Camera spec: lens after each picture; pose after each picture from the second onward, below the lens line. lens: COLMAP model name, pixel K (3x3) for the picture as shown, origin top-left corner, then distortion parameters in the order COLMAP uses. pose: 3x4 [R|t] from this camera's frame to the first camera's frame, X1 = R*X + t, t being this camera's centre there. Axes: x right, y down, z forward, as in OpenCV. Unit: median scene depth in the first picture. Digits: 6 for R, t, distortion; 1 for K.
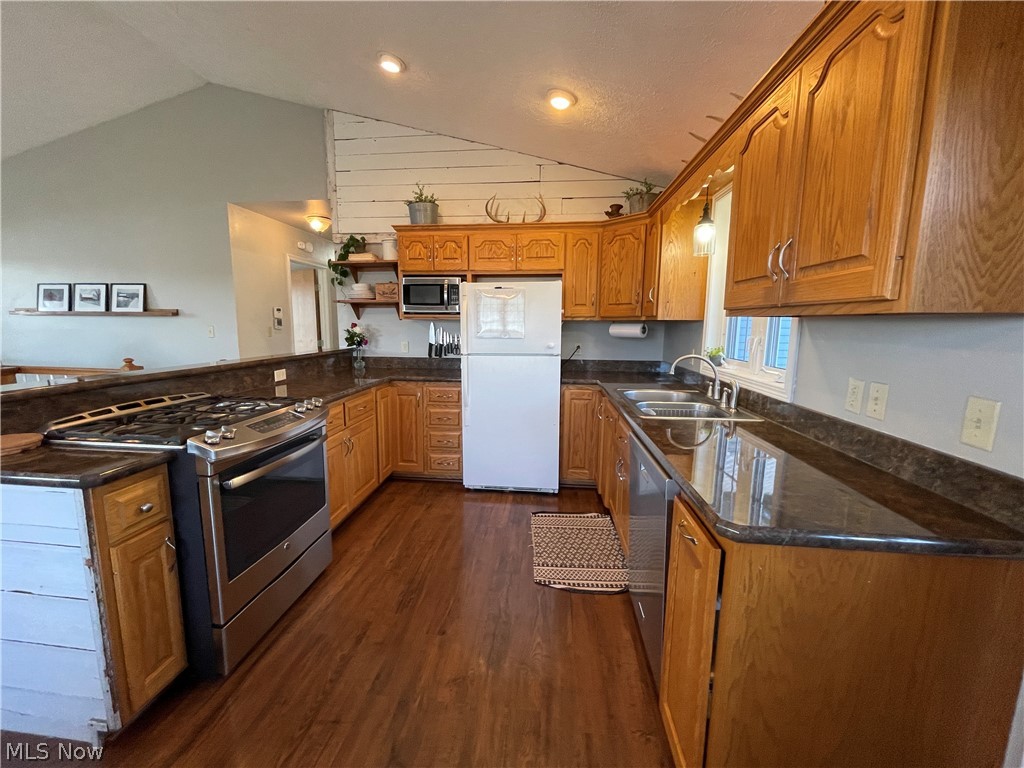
lens RADIAL K [[419.2, 0, 503.3], [0, 419.2, 383.7], [0, 0, 1]] dist [0.002933, 0.001279]
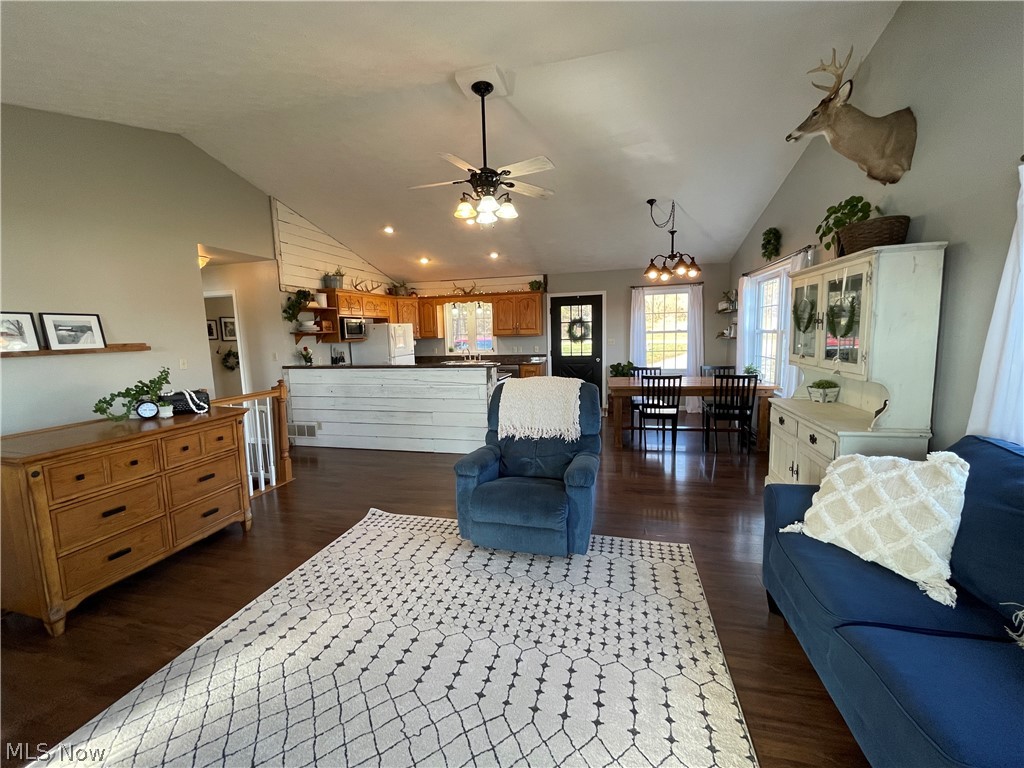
lens RADIAL K [[419.2, 0, 508.2], [0, 419.2, 381.7], [0, 0, 1]] dist [0.002933, 0.001279]
pose [[0.137214, -0.131307, 0.981800, -2.045327], [0.170422, 0.979524, 0.107185, -0.074122], [-0.975771, 0.152613, 0.156782, 0.118234]]
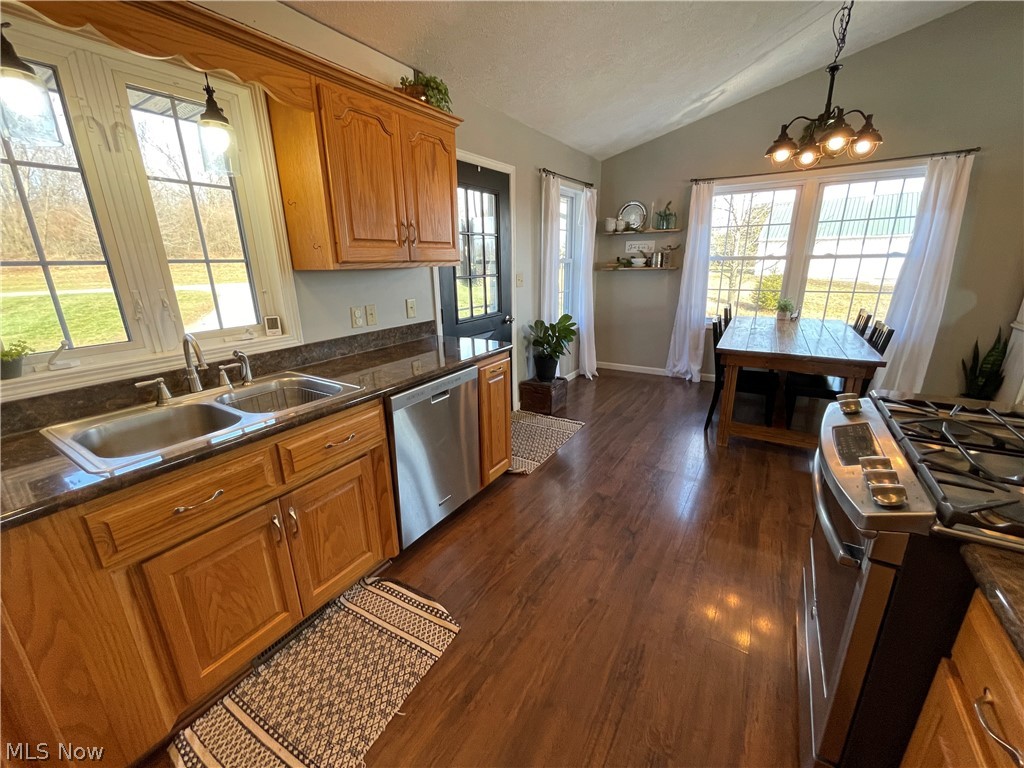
lens RADIAL K [[419.2, 0, 503.6], [0, 419.2, 382.3], [0, 0, 1]] dist [0.002933, 0.001279]
pose [[-0.893205, -0.117729, 0.433964, -0.182685], [0.078148, 0.909784, 0.407659, -0.158735], [-0.442807, 0.398037, -0.803423, 0.941303]]
